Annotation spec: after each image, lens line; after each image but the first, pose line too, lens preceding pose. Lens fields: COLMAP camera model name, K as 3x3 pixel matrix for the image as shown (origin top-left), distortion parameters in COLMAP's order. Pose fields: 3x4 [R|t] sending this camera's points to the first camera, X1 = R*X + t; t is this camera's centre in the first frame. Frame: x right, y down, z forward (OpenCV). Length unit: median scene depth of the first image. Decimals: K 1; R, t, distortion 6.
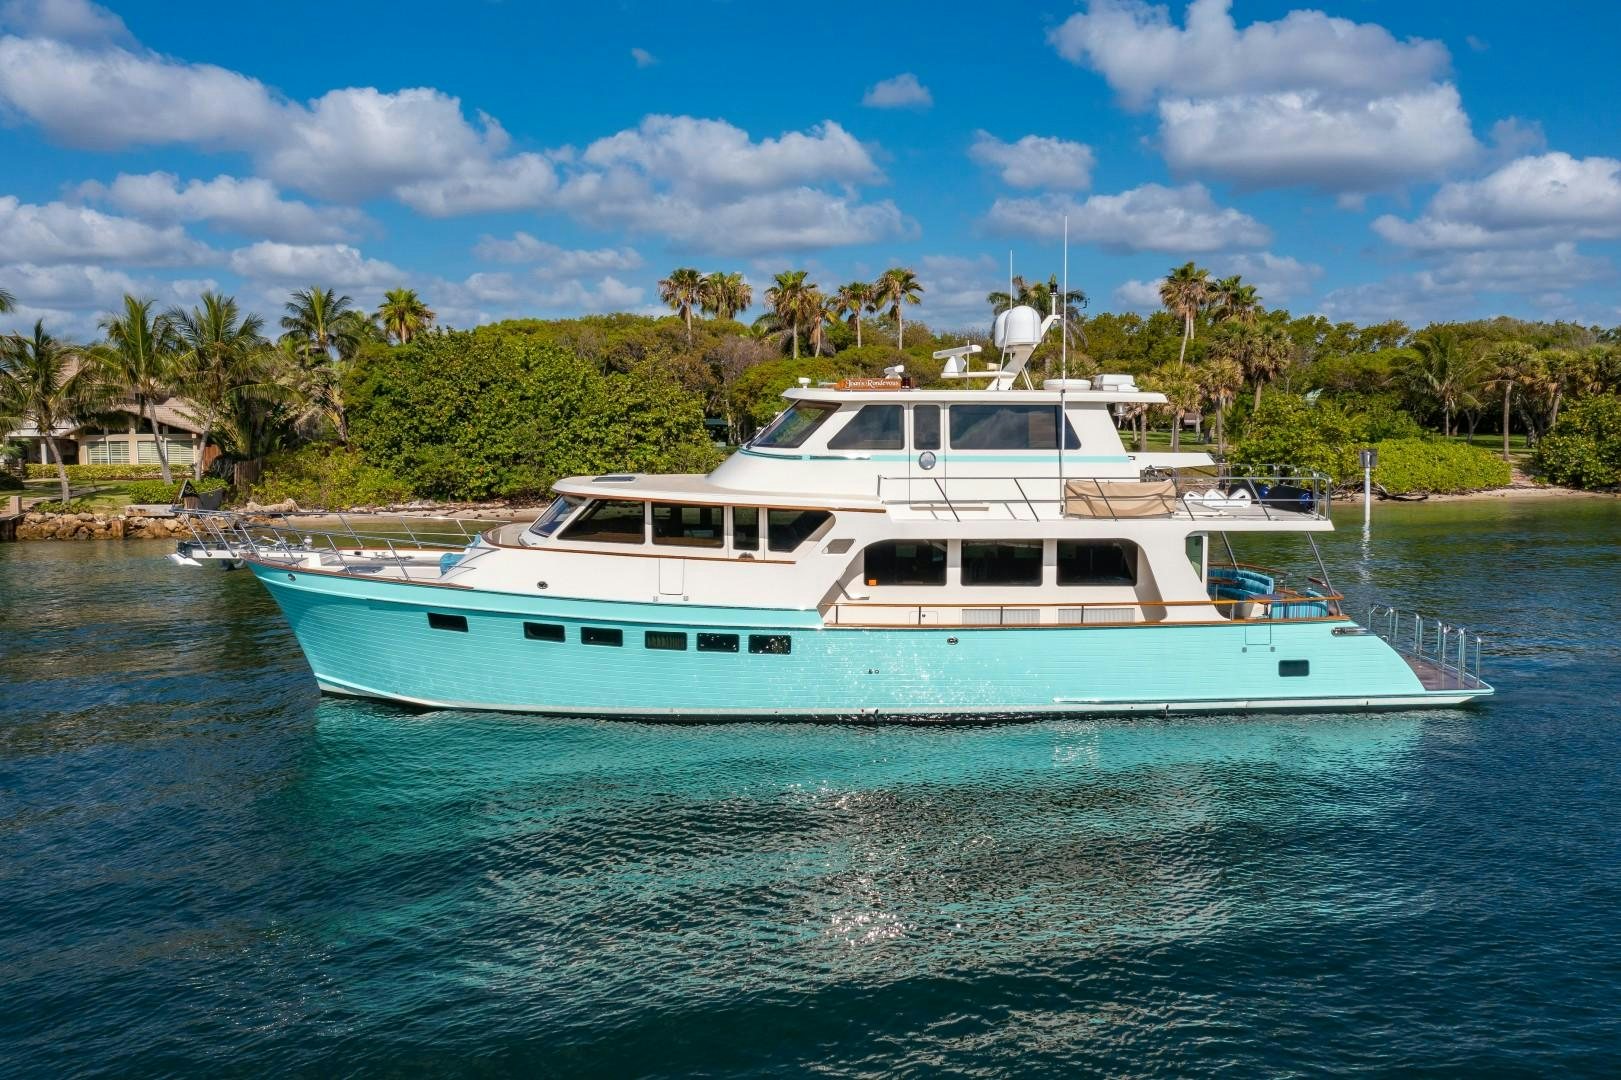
lens RADIAL K [[1335.9, 0, 819.9], [0, 1335.9, 523.0], [0, 0, 1]] dist [0.002329, 0.004234]
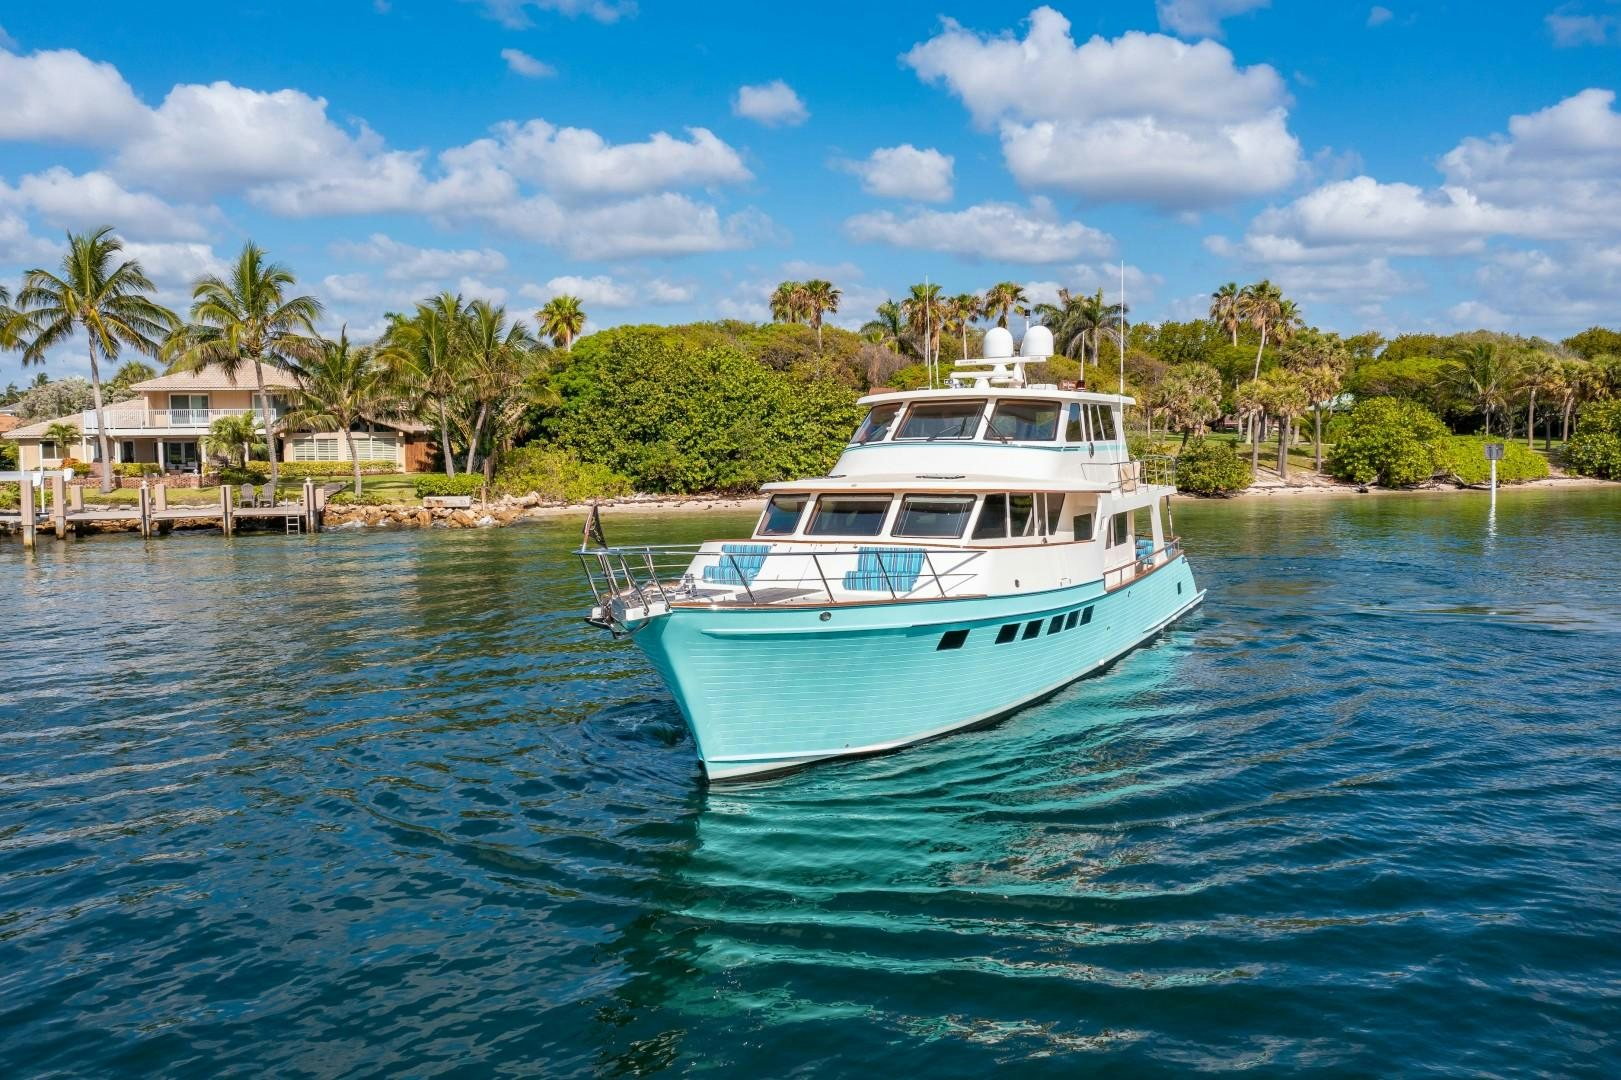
lens RADIAL K [[1316.5, 0, 810.5], [0, 1316.5, 540.0], [0, 0, 1]] dist [0.003572, 0.003247]
pose [[0.993011, -0.009624, 0.117633, -0.241160], [0.008398, 0.999905, 0.010914, 0.008537], [-0.117727, -0.009850, 0.992997, -0.058366]]
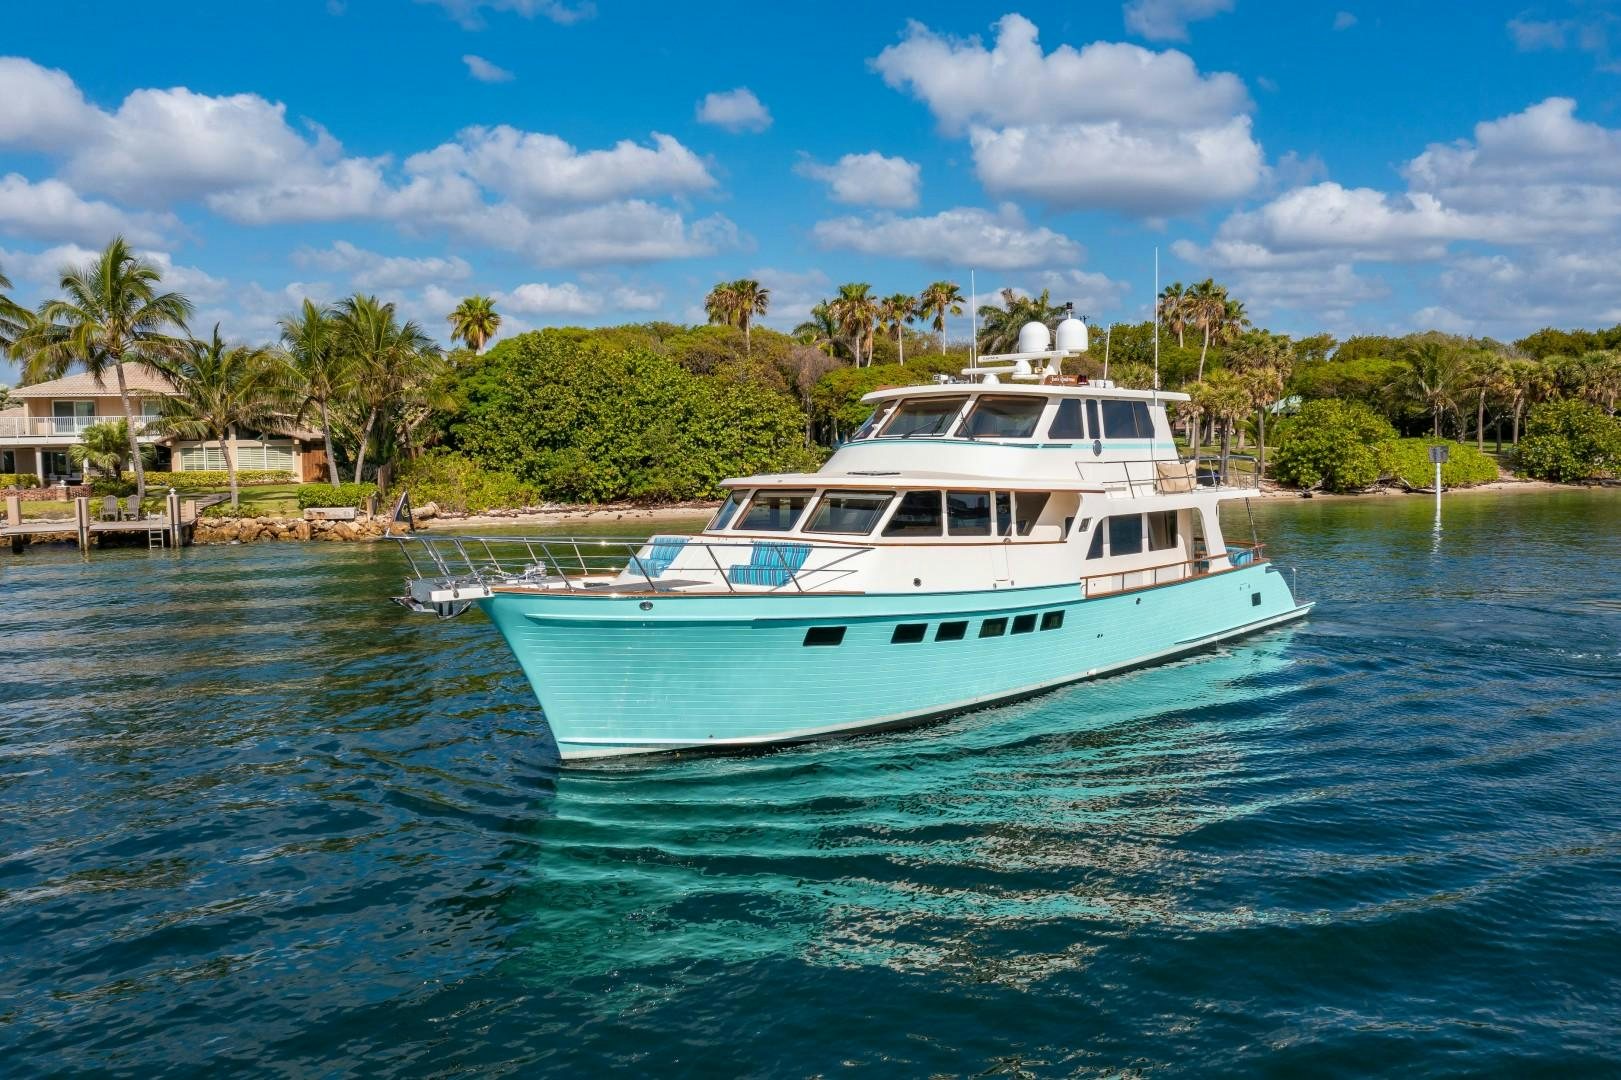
lens RADIAL K [[1316.5, 0, 810.5], [0, 1316.5, 540.0], [0, 0, 1]] dist [0.003572, 0.003247]
pose [[0.990381, -0.015575, 0.137487, -0.200469], [0.014961, 0.999873, 0.005496, 0.007401], [-0.137555, -0.003386, 0.990488, -0.020716]]
